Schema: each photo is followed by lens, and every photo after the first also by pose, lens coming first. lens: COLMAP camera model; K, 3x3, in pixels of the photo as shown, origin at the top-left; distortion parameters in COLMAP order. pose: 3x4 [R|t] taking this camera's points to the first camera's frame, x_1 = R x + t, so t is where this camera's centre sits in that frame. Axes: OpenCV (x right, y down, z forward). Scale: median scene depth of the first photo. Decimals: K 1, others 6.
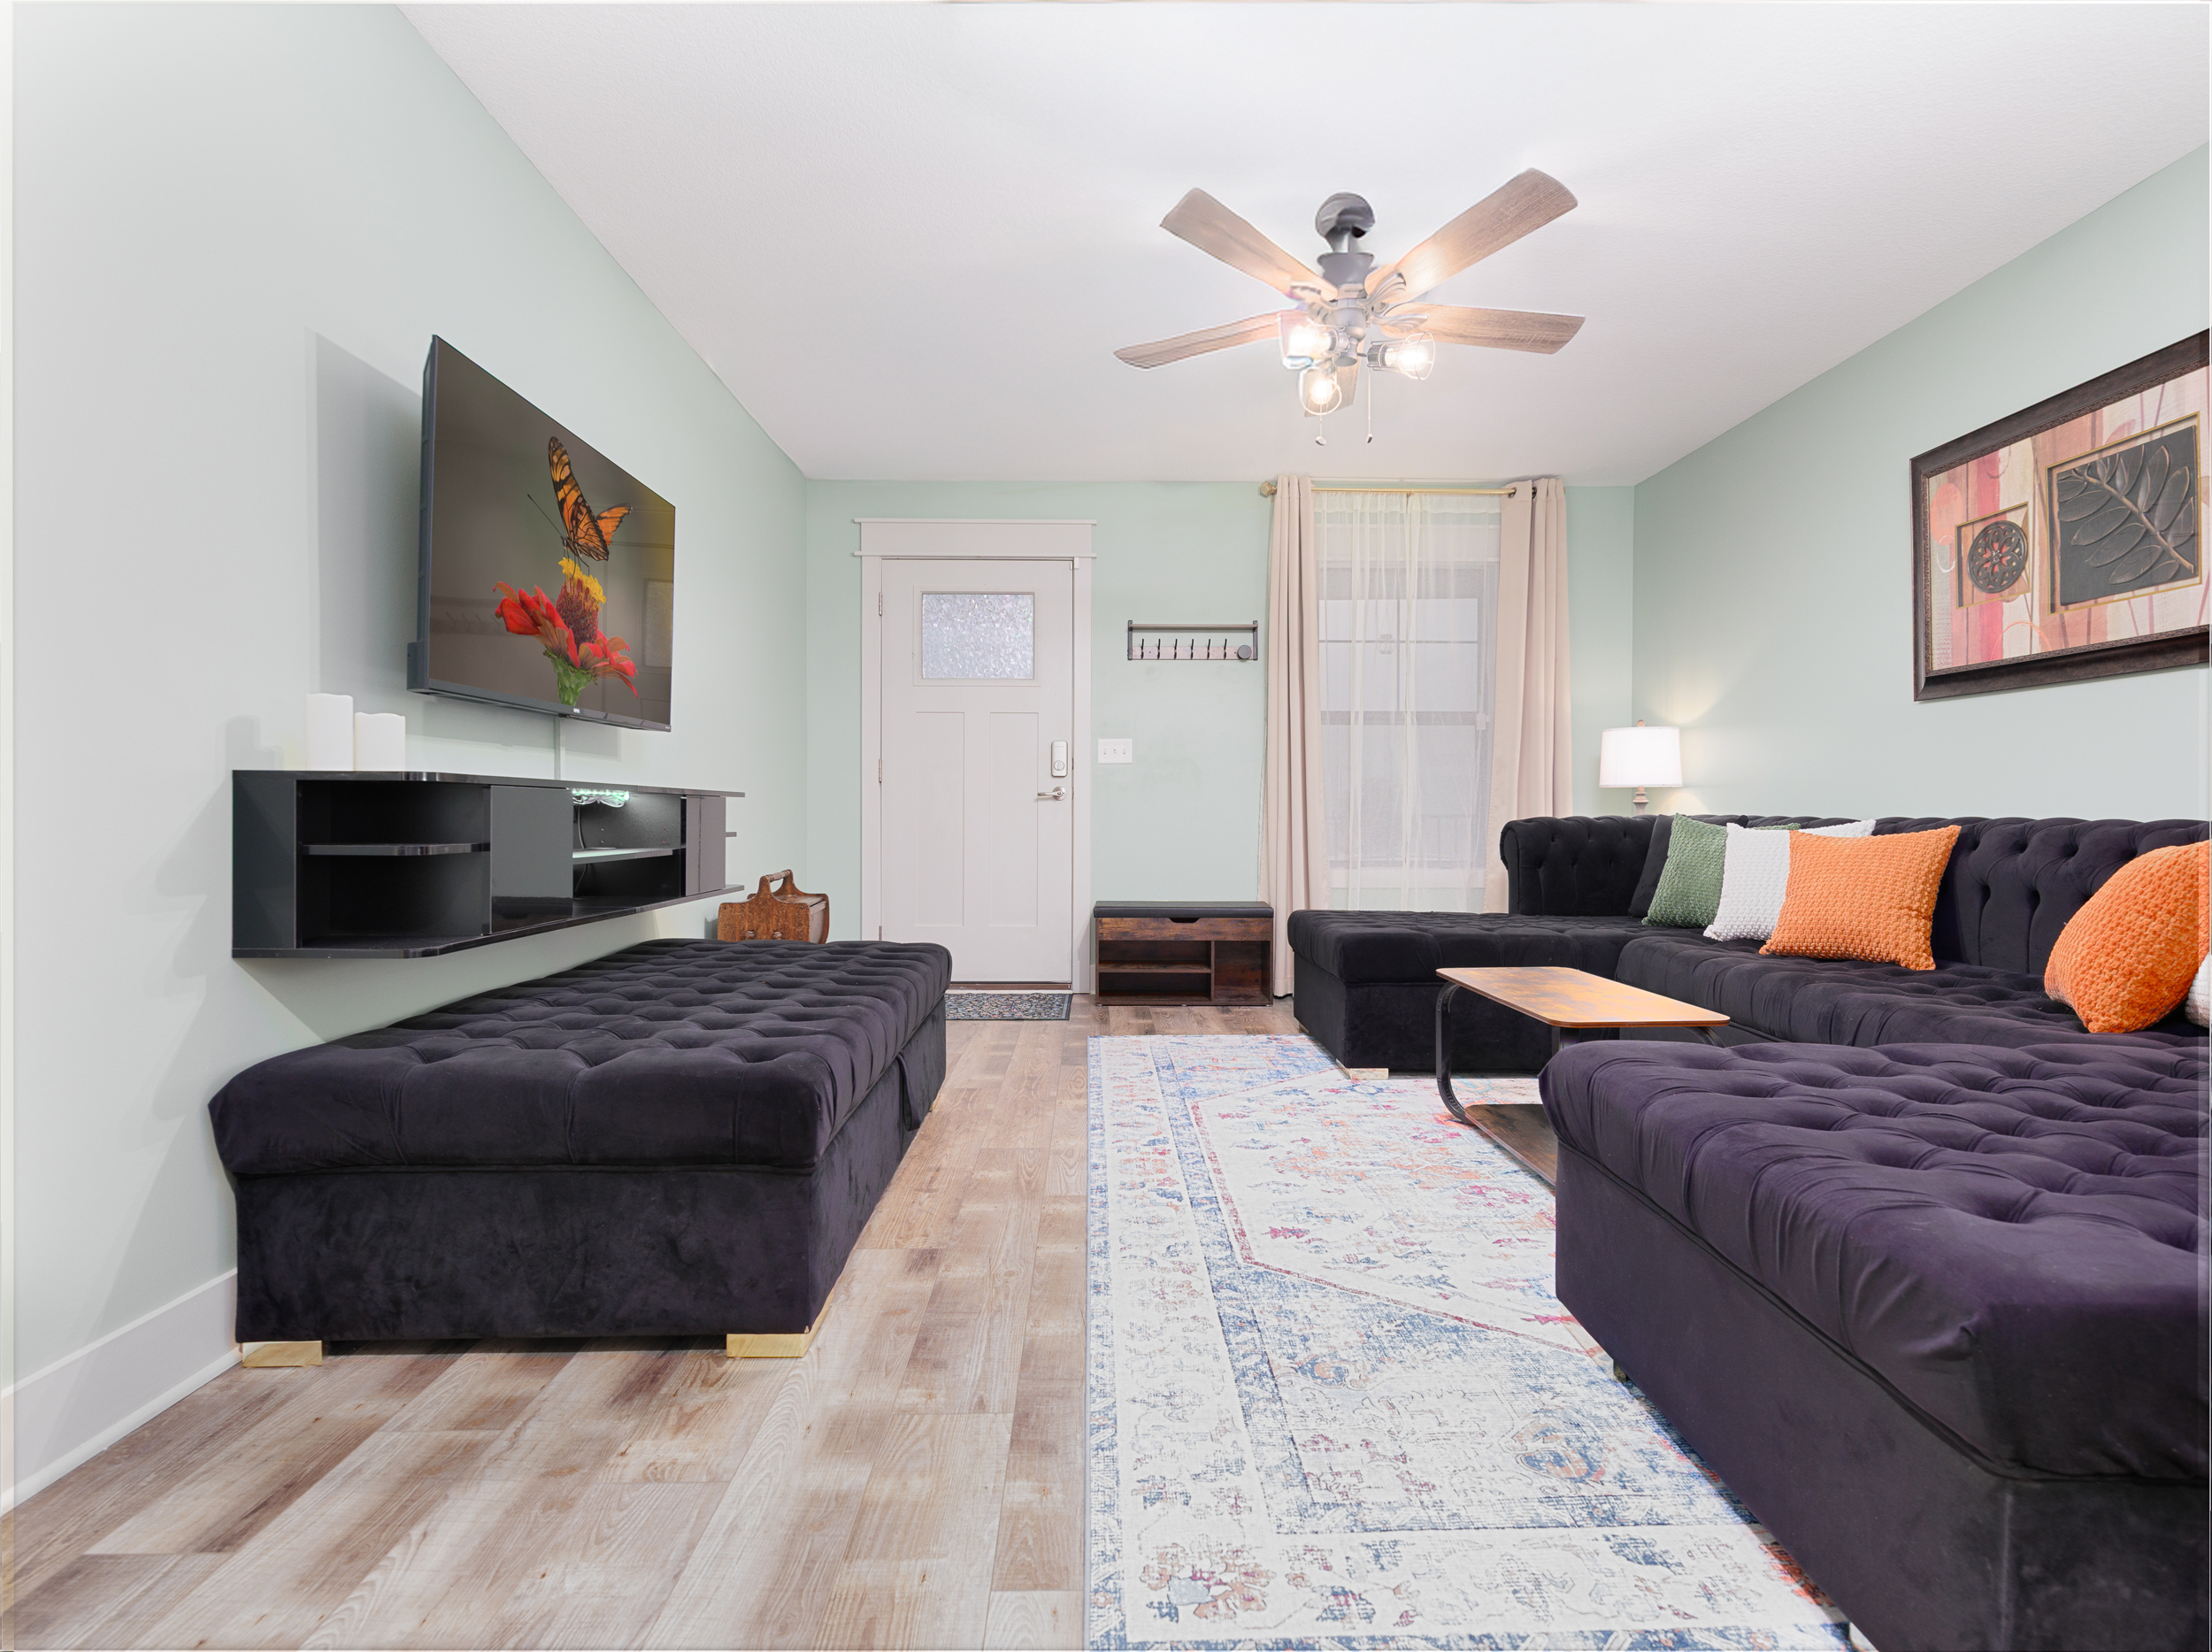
lens RADIAL K [[1066.3, 0, 1117.6], [0, 1066.3, 819.7], [0, 0, 1]] dist [-0.001181, -0.000834]
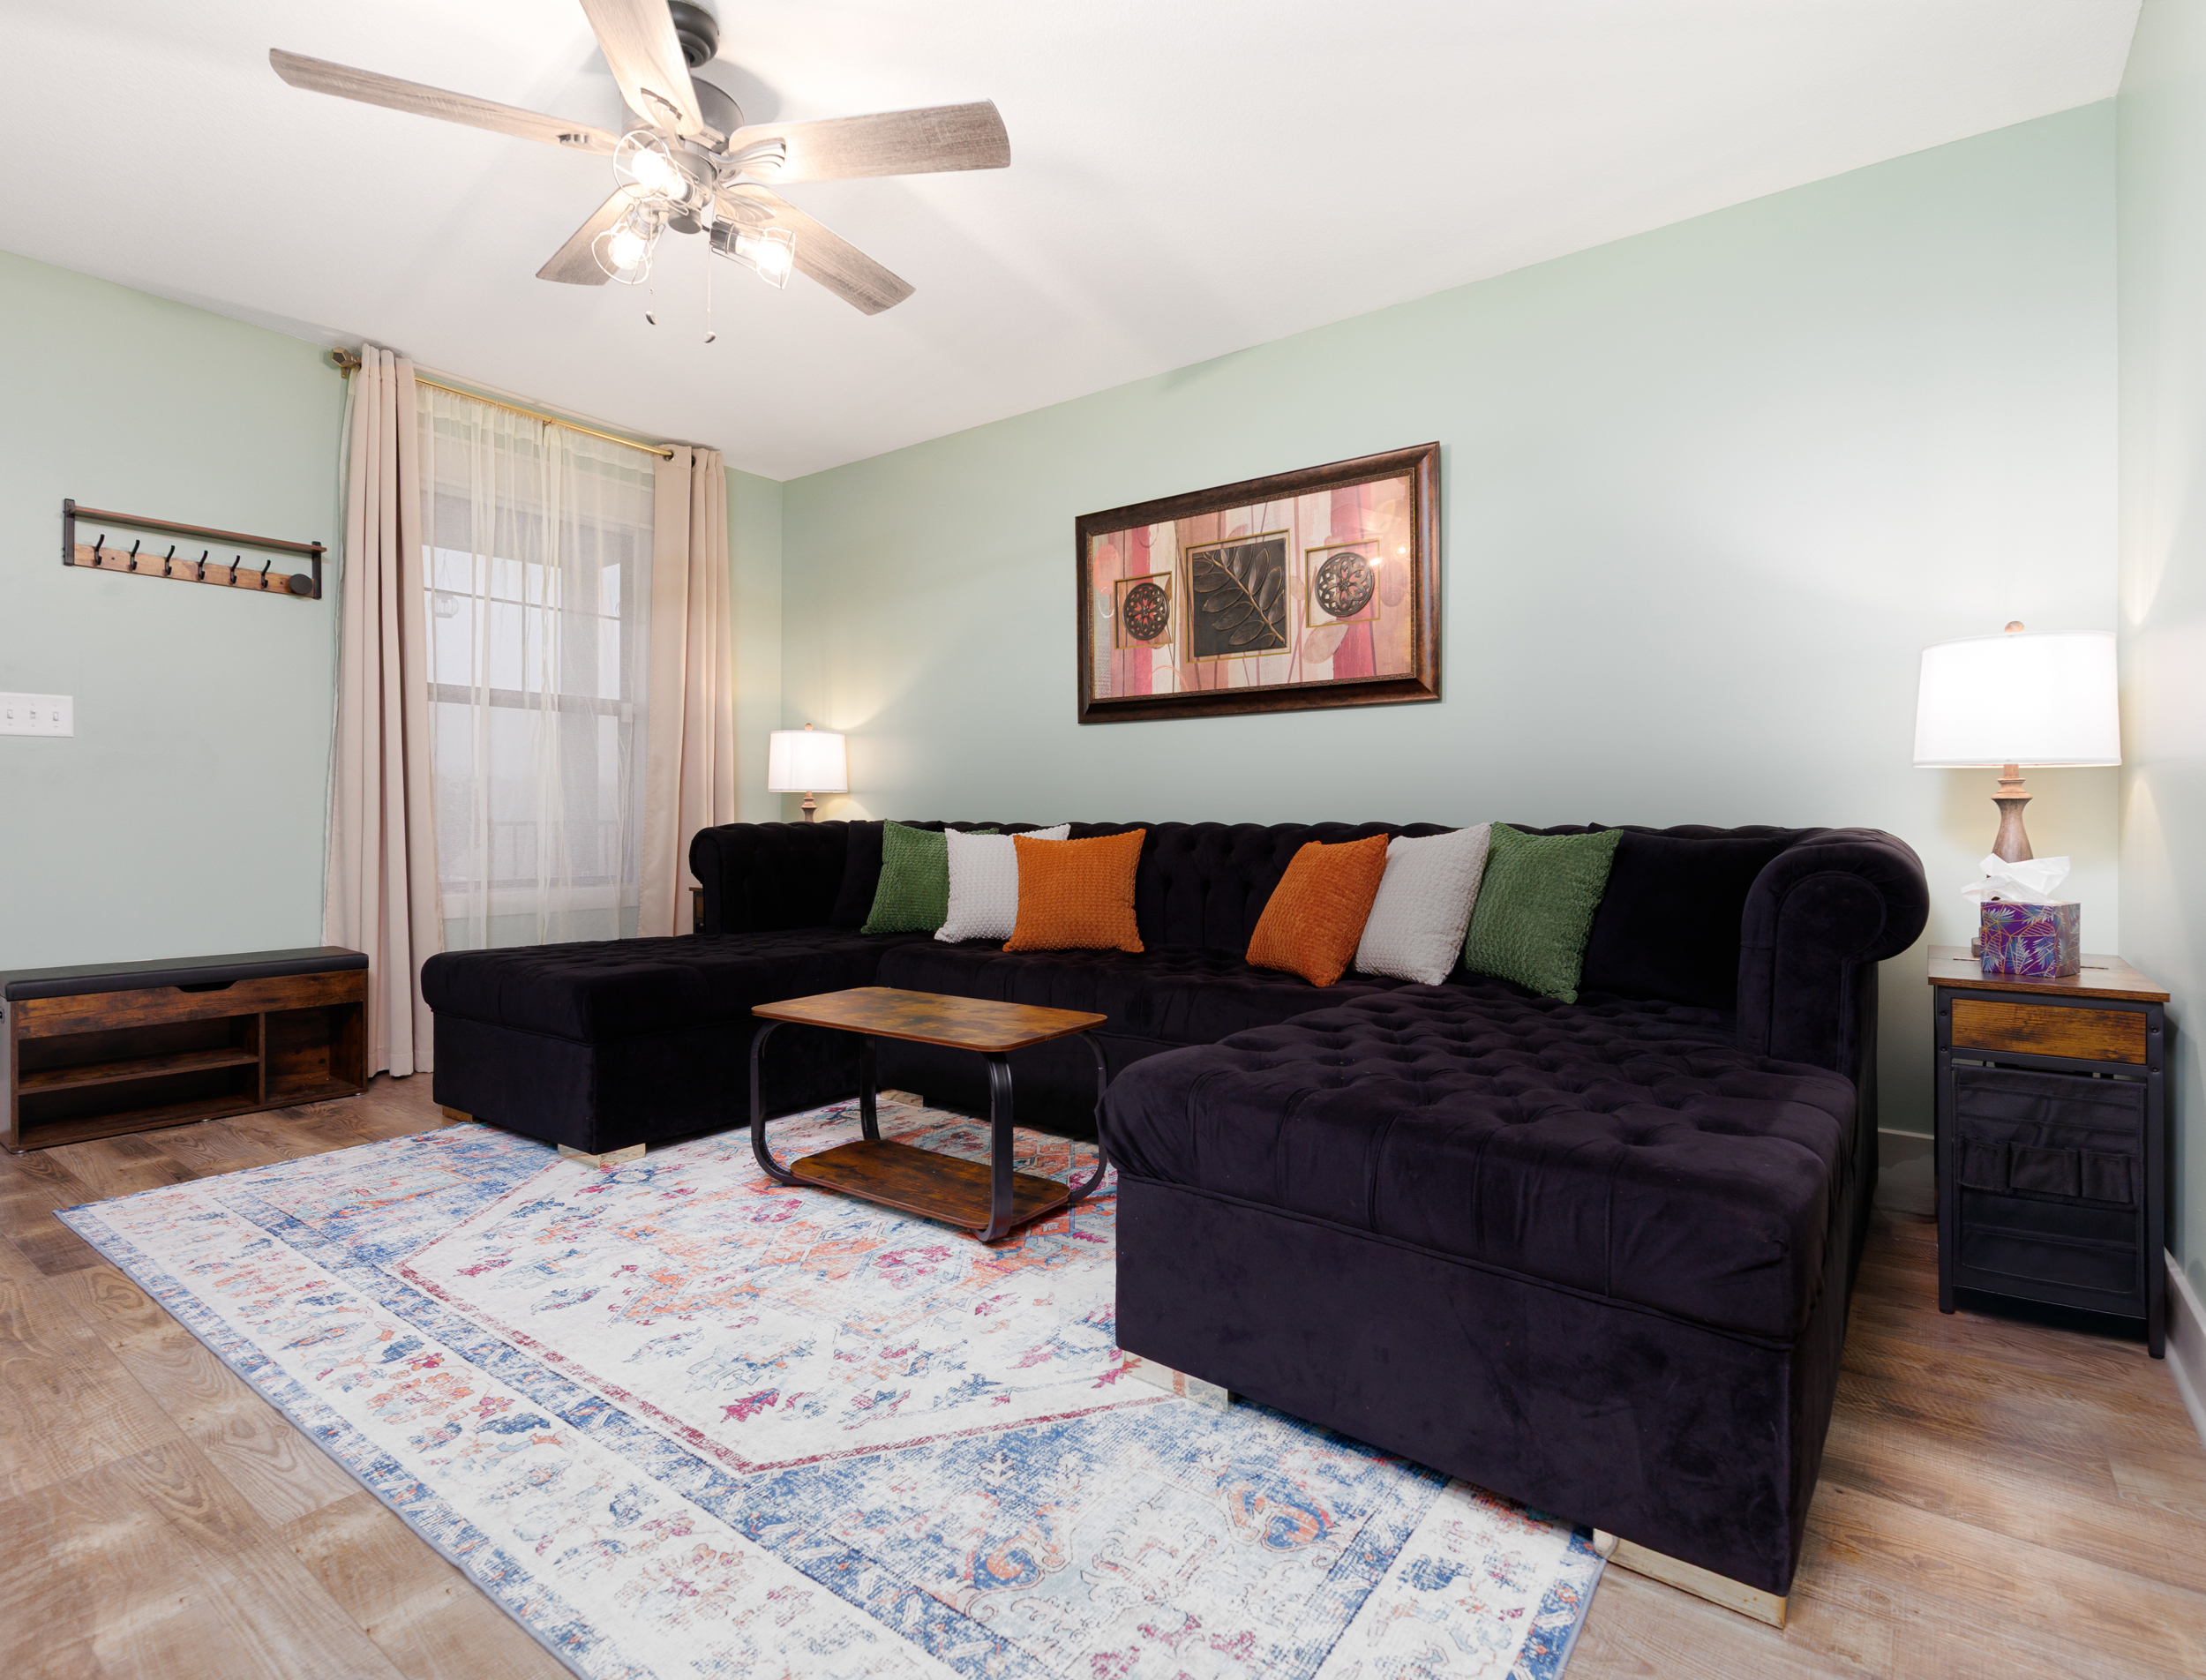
lens RADIAL K [[1090.0, 0, 1129.3], [0, 1090.0, 822.7], [0, 0, 1]] dist [-0.000354, -0.001444]
pose [[0.602978, -0.003577, 0.797750, -0.218855], [0.006161, 0.999981, -0.000173, -0.001777], [-0.797734, 0.005019, 0.602989, 0.285169]]
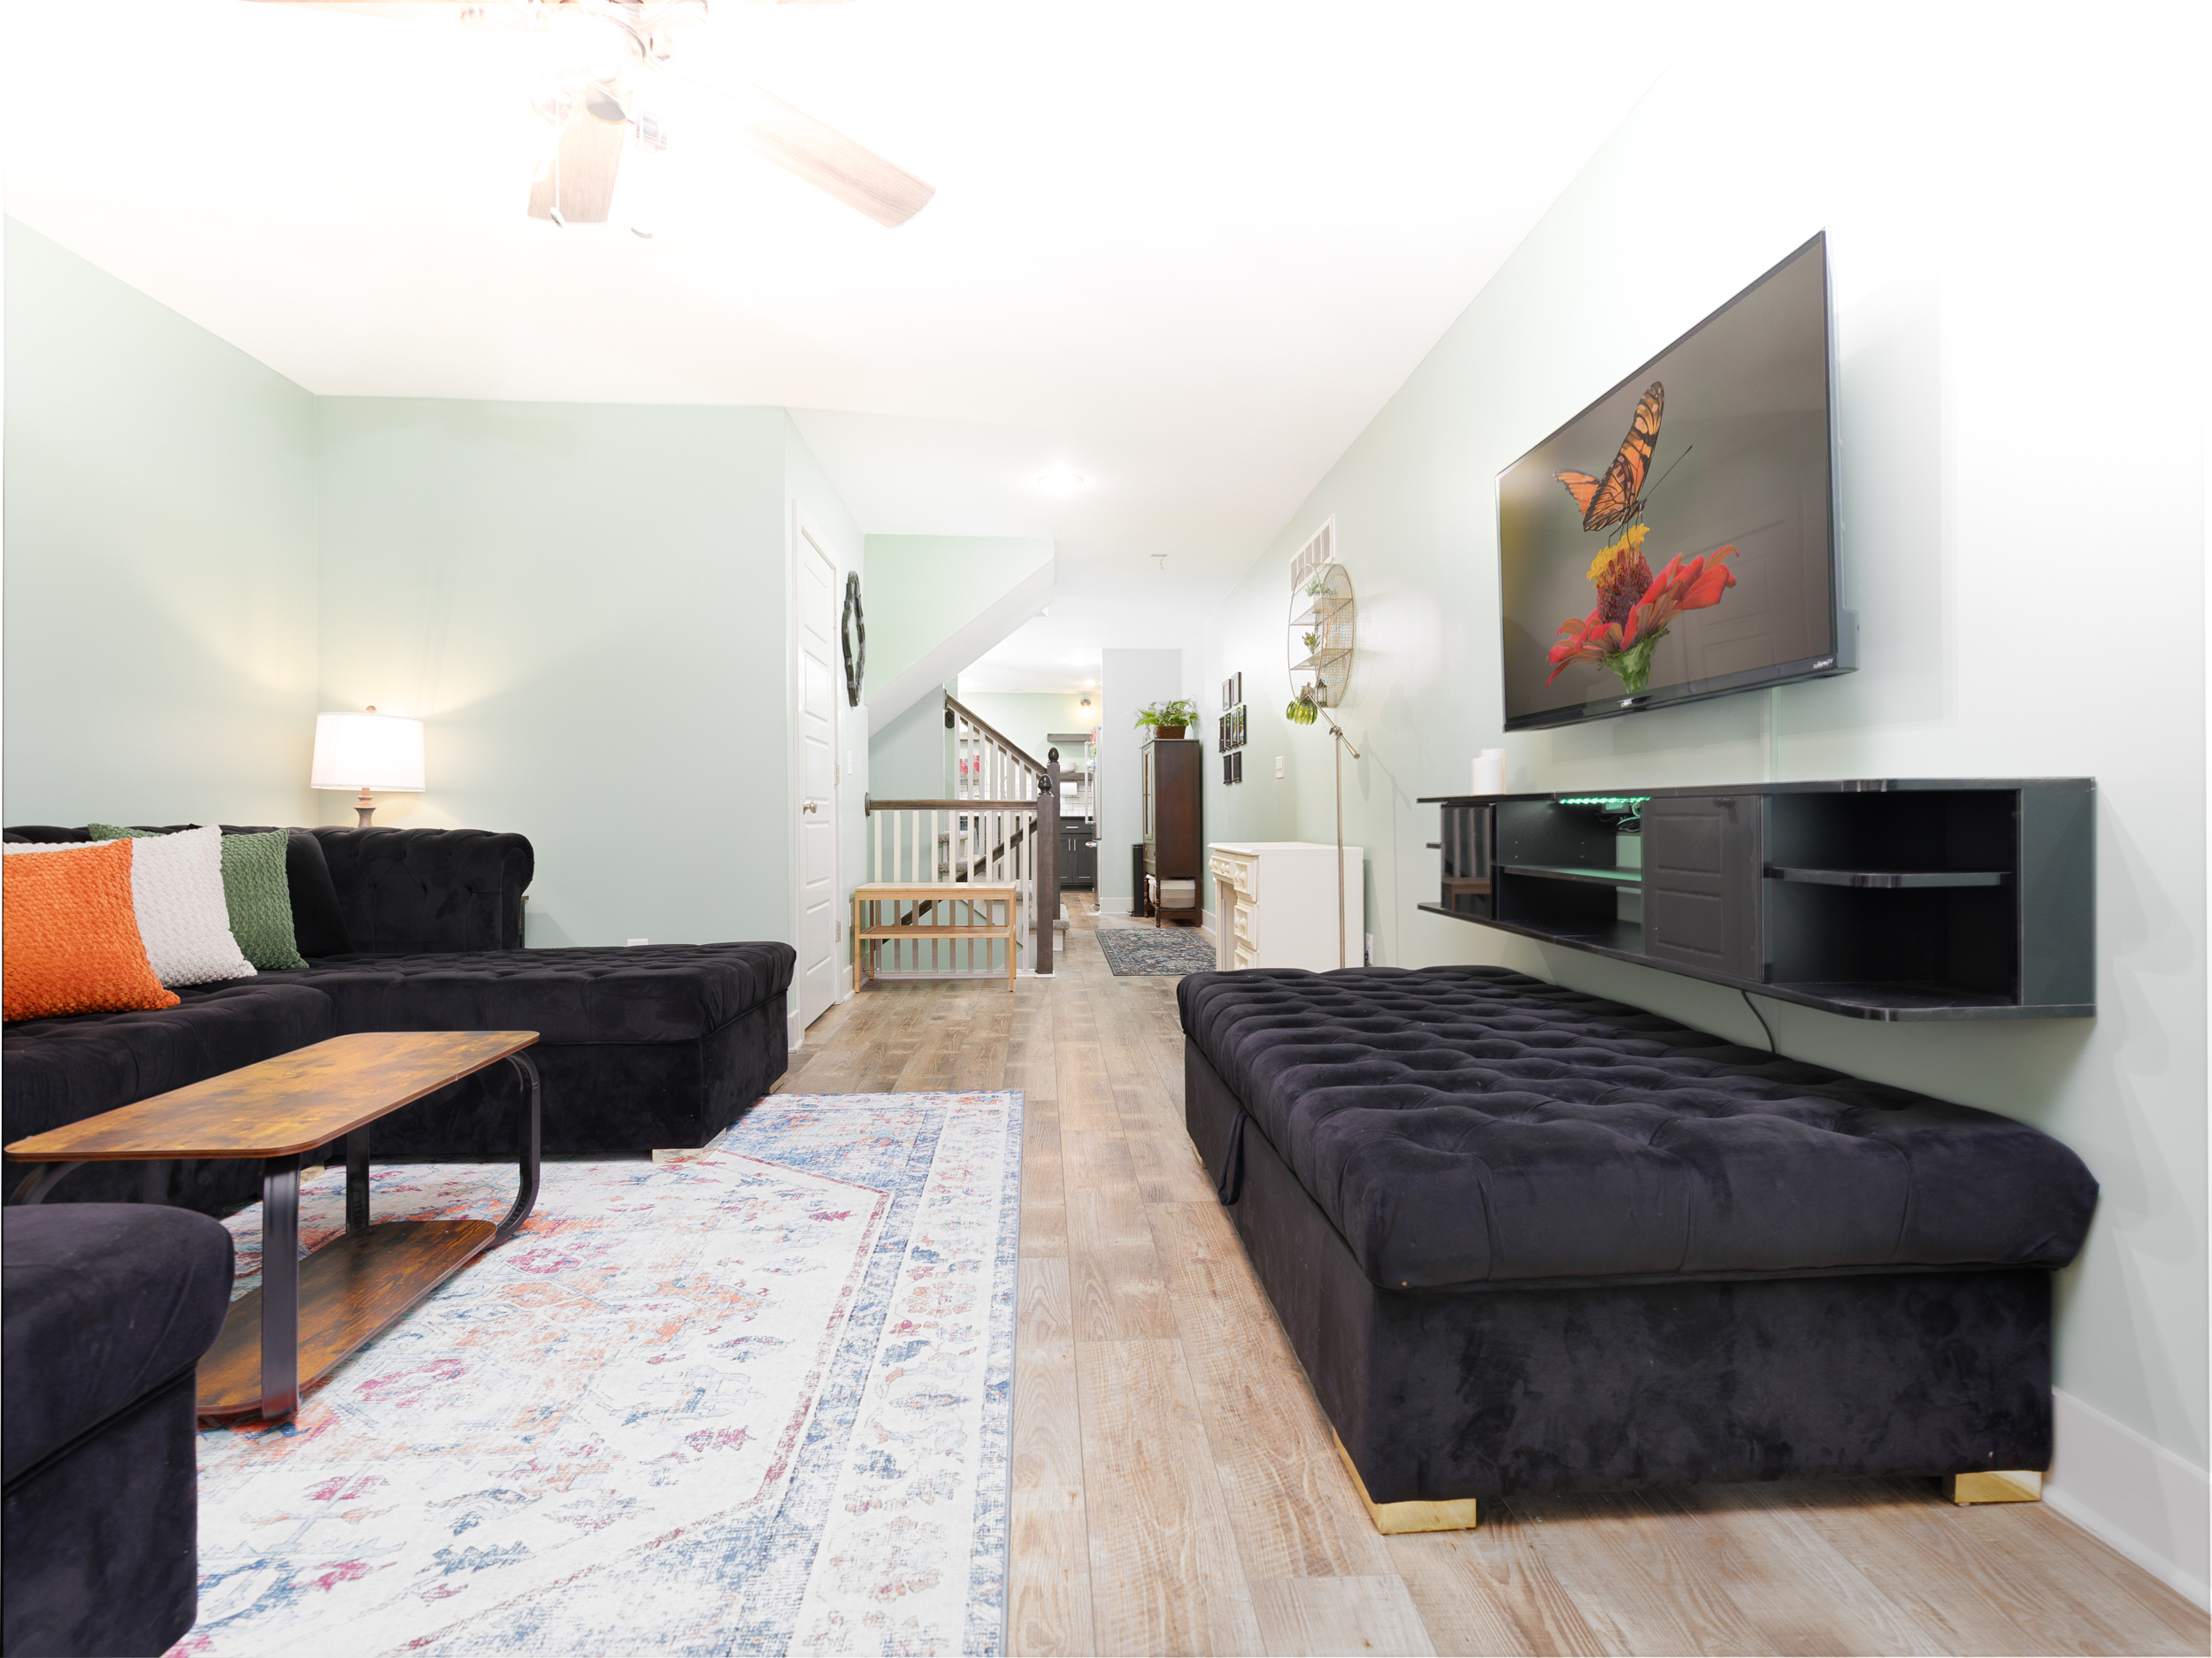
lens RADIAL K [[1066.2, 0, 1117.6], [0, 1066.2, 822.7], [0, 0, 1]] dist [-0.001181, -0.000834]
pose [[-0.998605, -0.003066, -0.052705, -0.055895], [-0.003755, 0.999909, 0.012985, -0.016341], [0.052661, 0.013165, -0.998526, 1.673851]]
